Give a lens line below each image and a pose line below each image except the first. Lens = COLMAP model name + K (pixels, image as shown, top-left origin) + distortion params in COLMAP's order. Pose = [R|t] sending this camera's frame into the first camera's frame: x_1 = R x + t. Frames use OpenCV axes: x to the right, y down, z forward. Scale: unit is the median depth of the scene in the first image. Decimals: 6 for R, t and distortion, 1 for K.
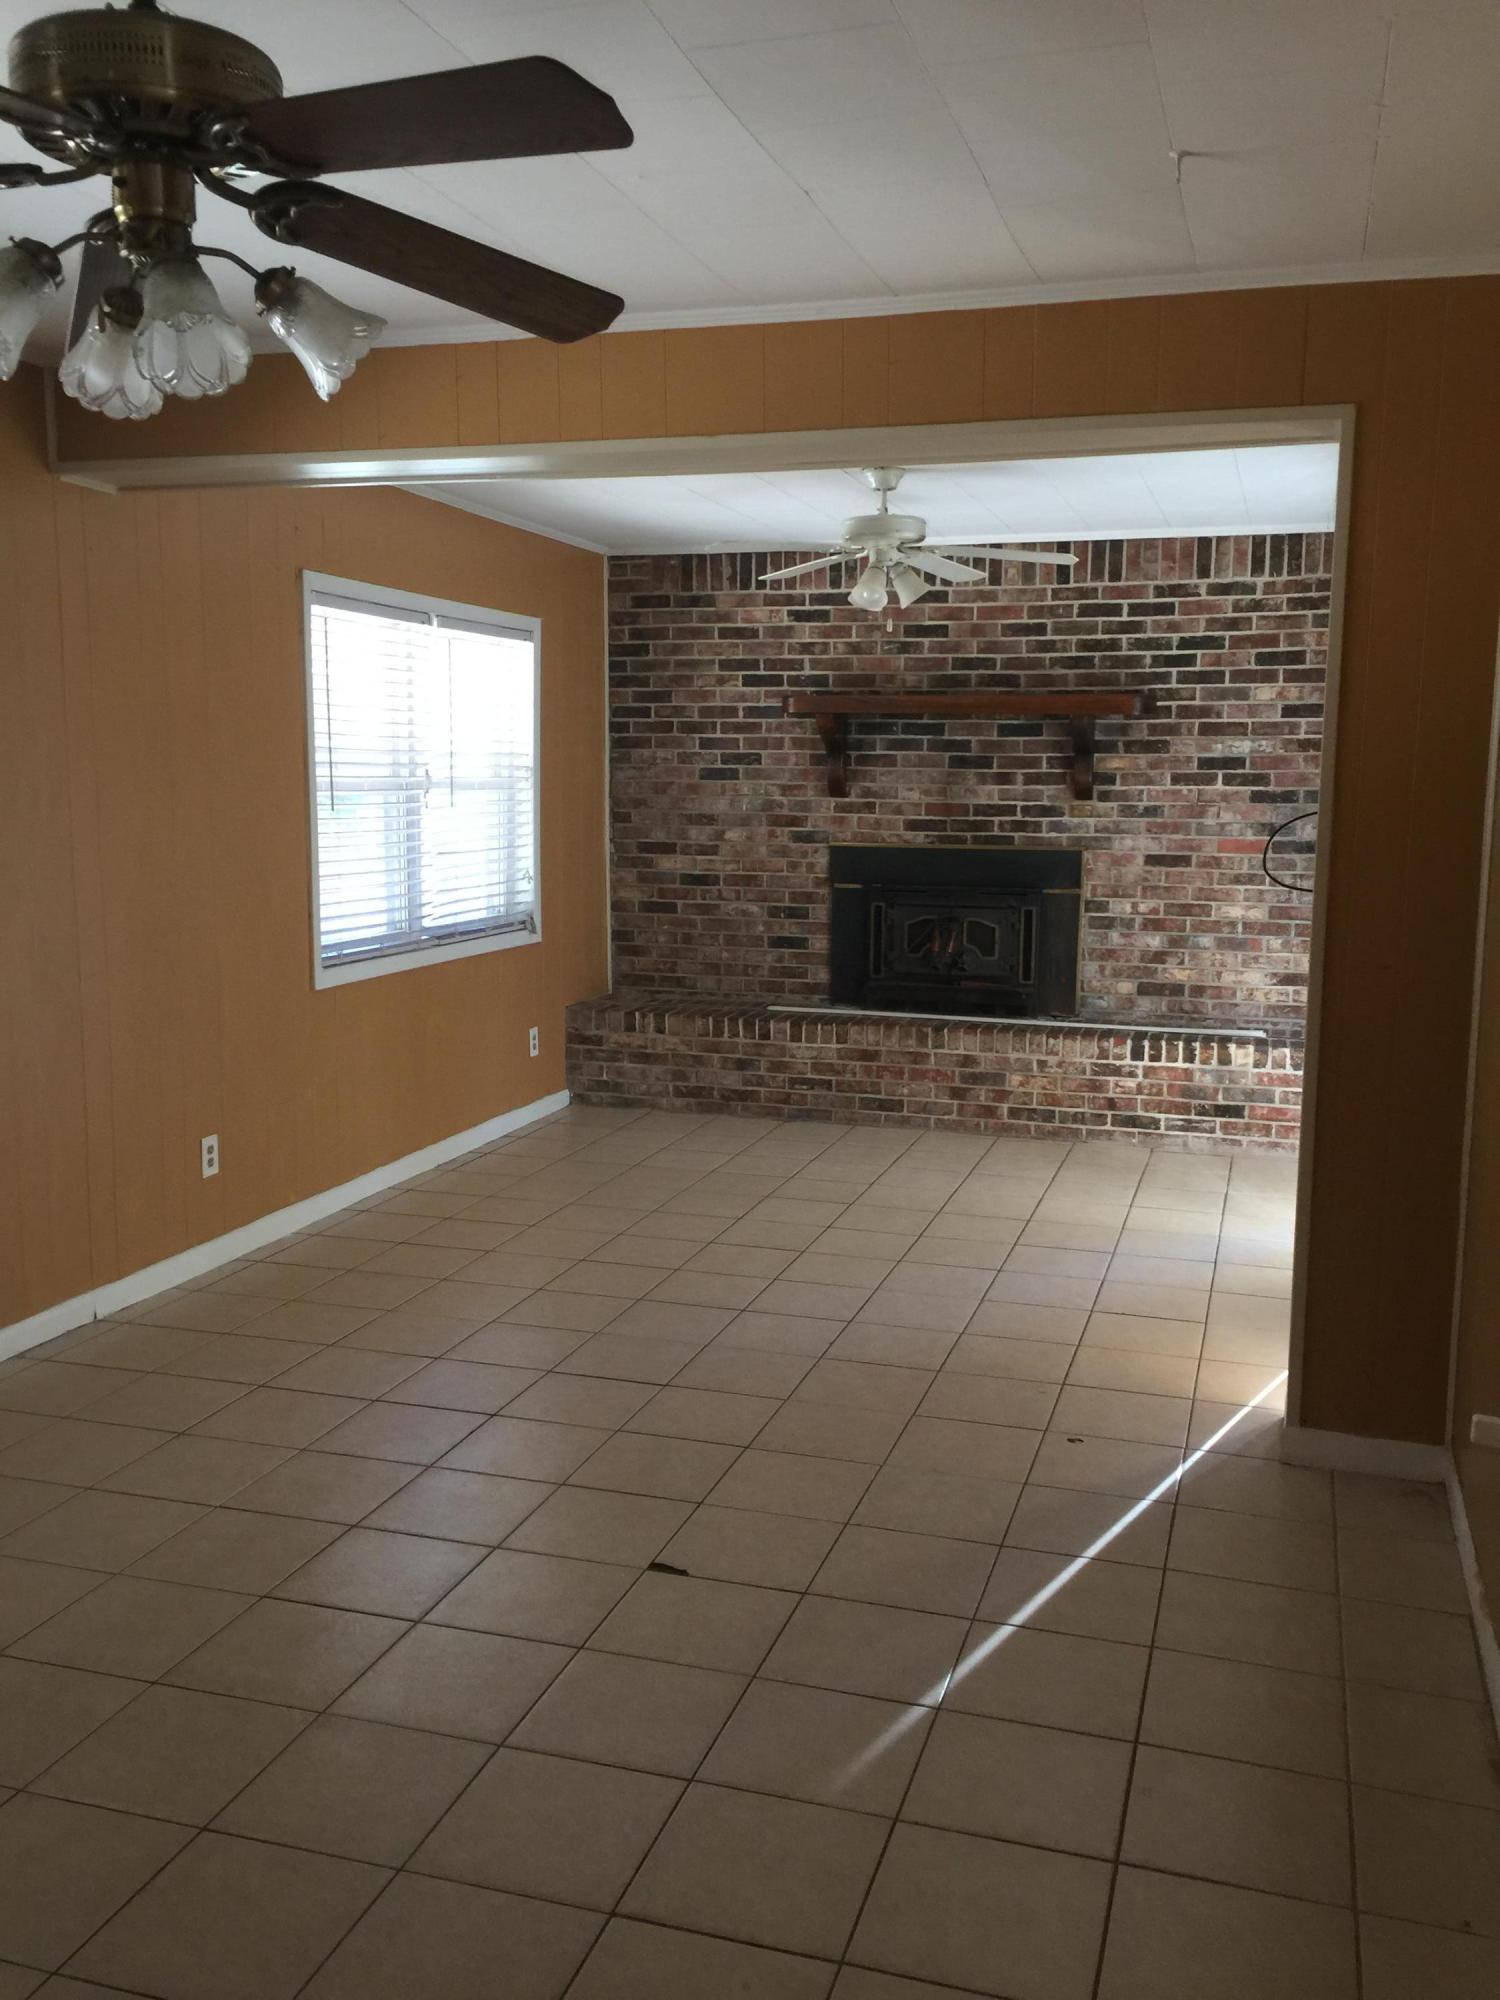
lens RADIAL K [[1713.2, 0, 754.7], [0, 1713.2, 1003.8], [0, 0, 1]] dist [0.075154, -0.101468]
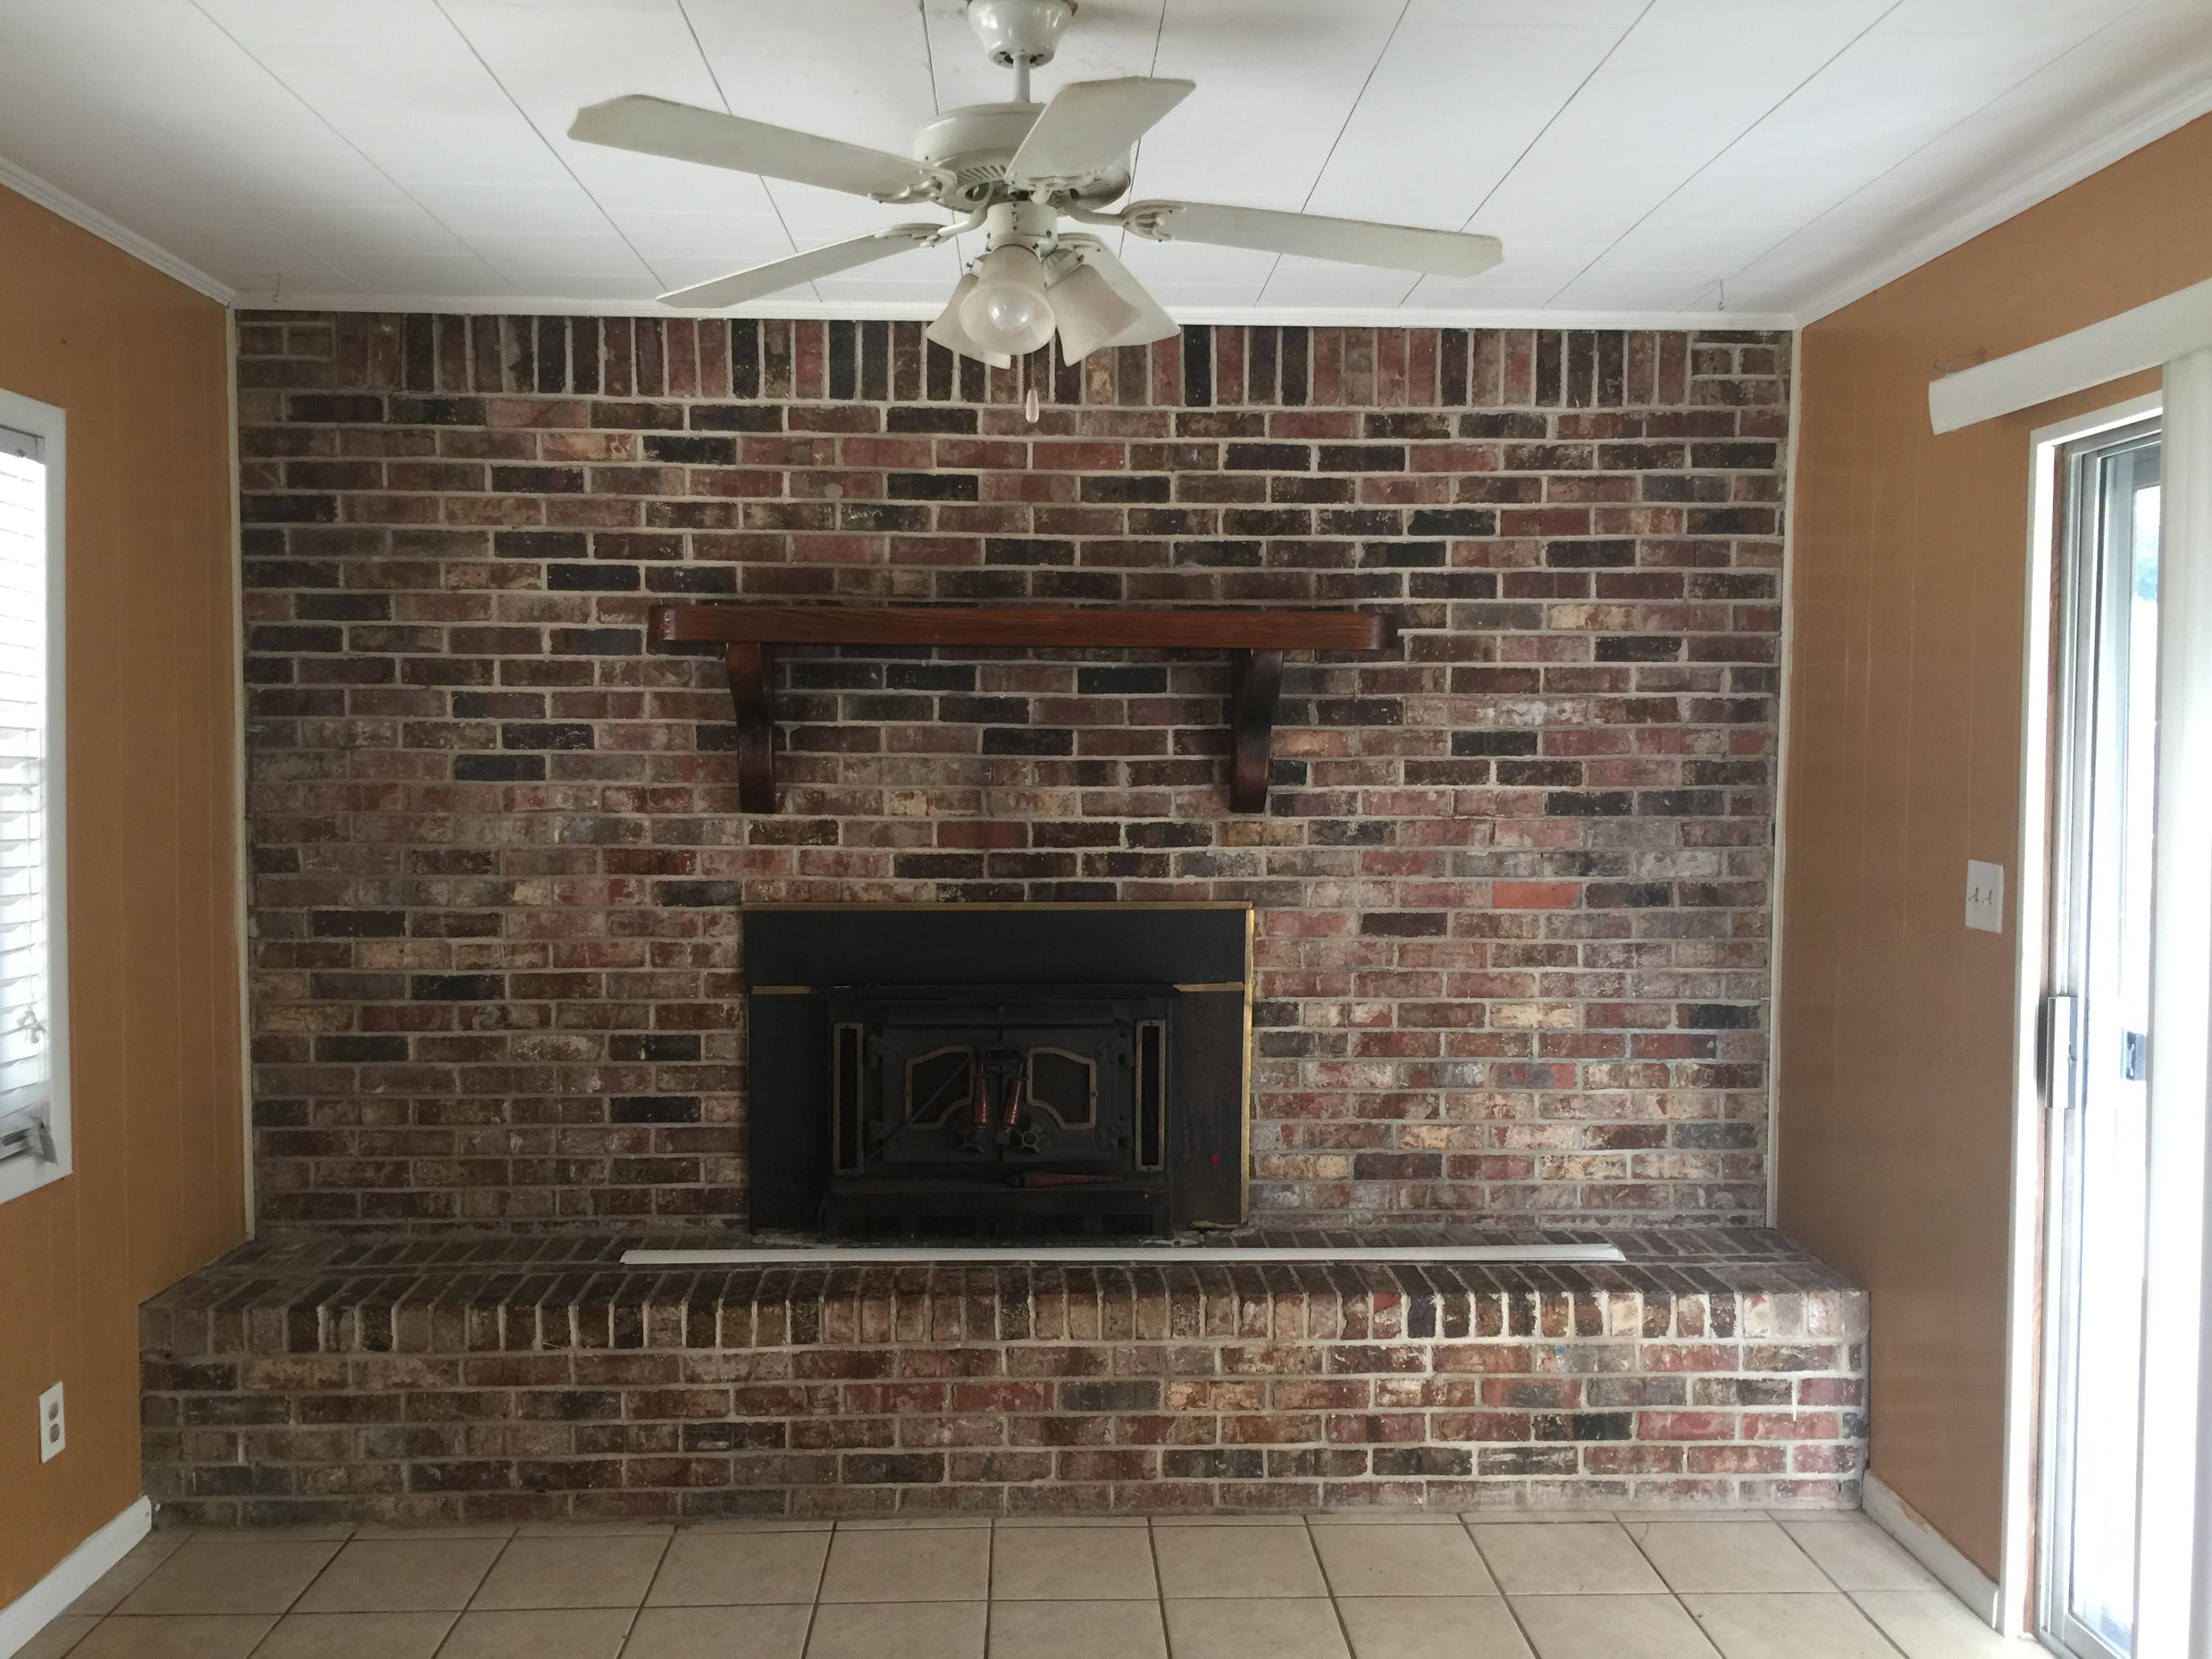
lens RADIAL K [[1894.8, 0, 1103.2], [0, 1894.8, 814.9], [0, 0, 1]] dist [0.075154, -0.101468]
pose [[0.940622, -0.018653, 0.338942, -0.045122], [0.051581, 0.994748, -0.088402, -0.068672], [-0.335513, 0.100636, 0.936645, 0.470253]]
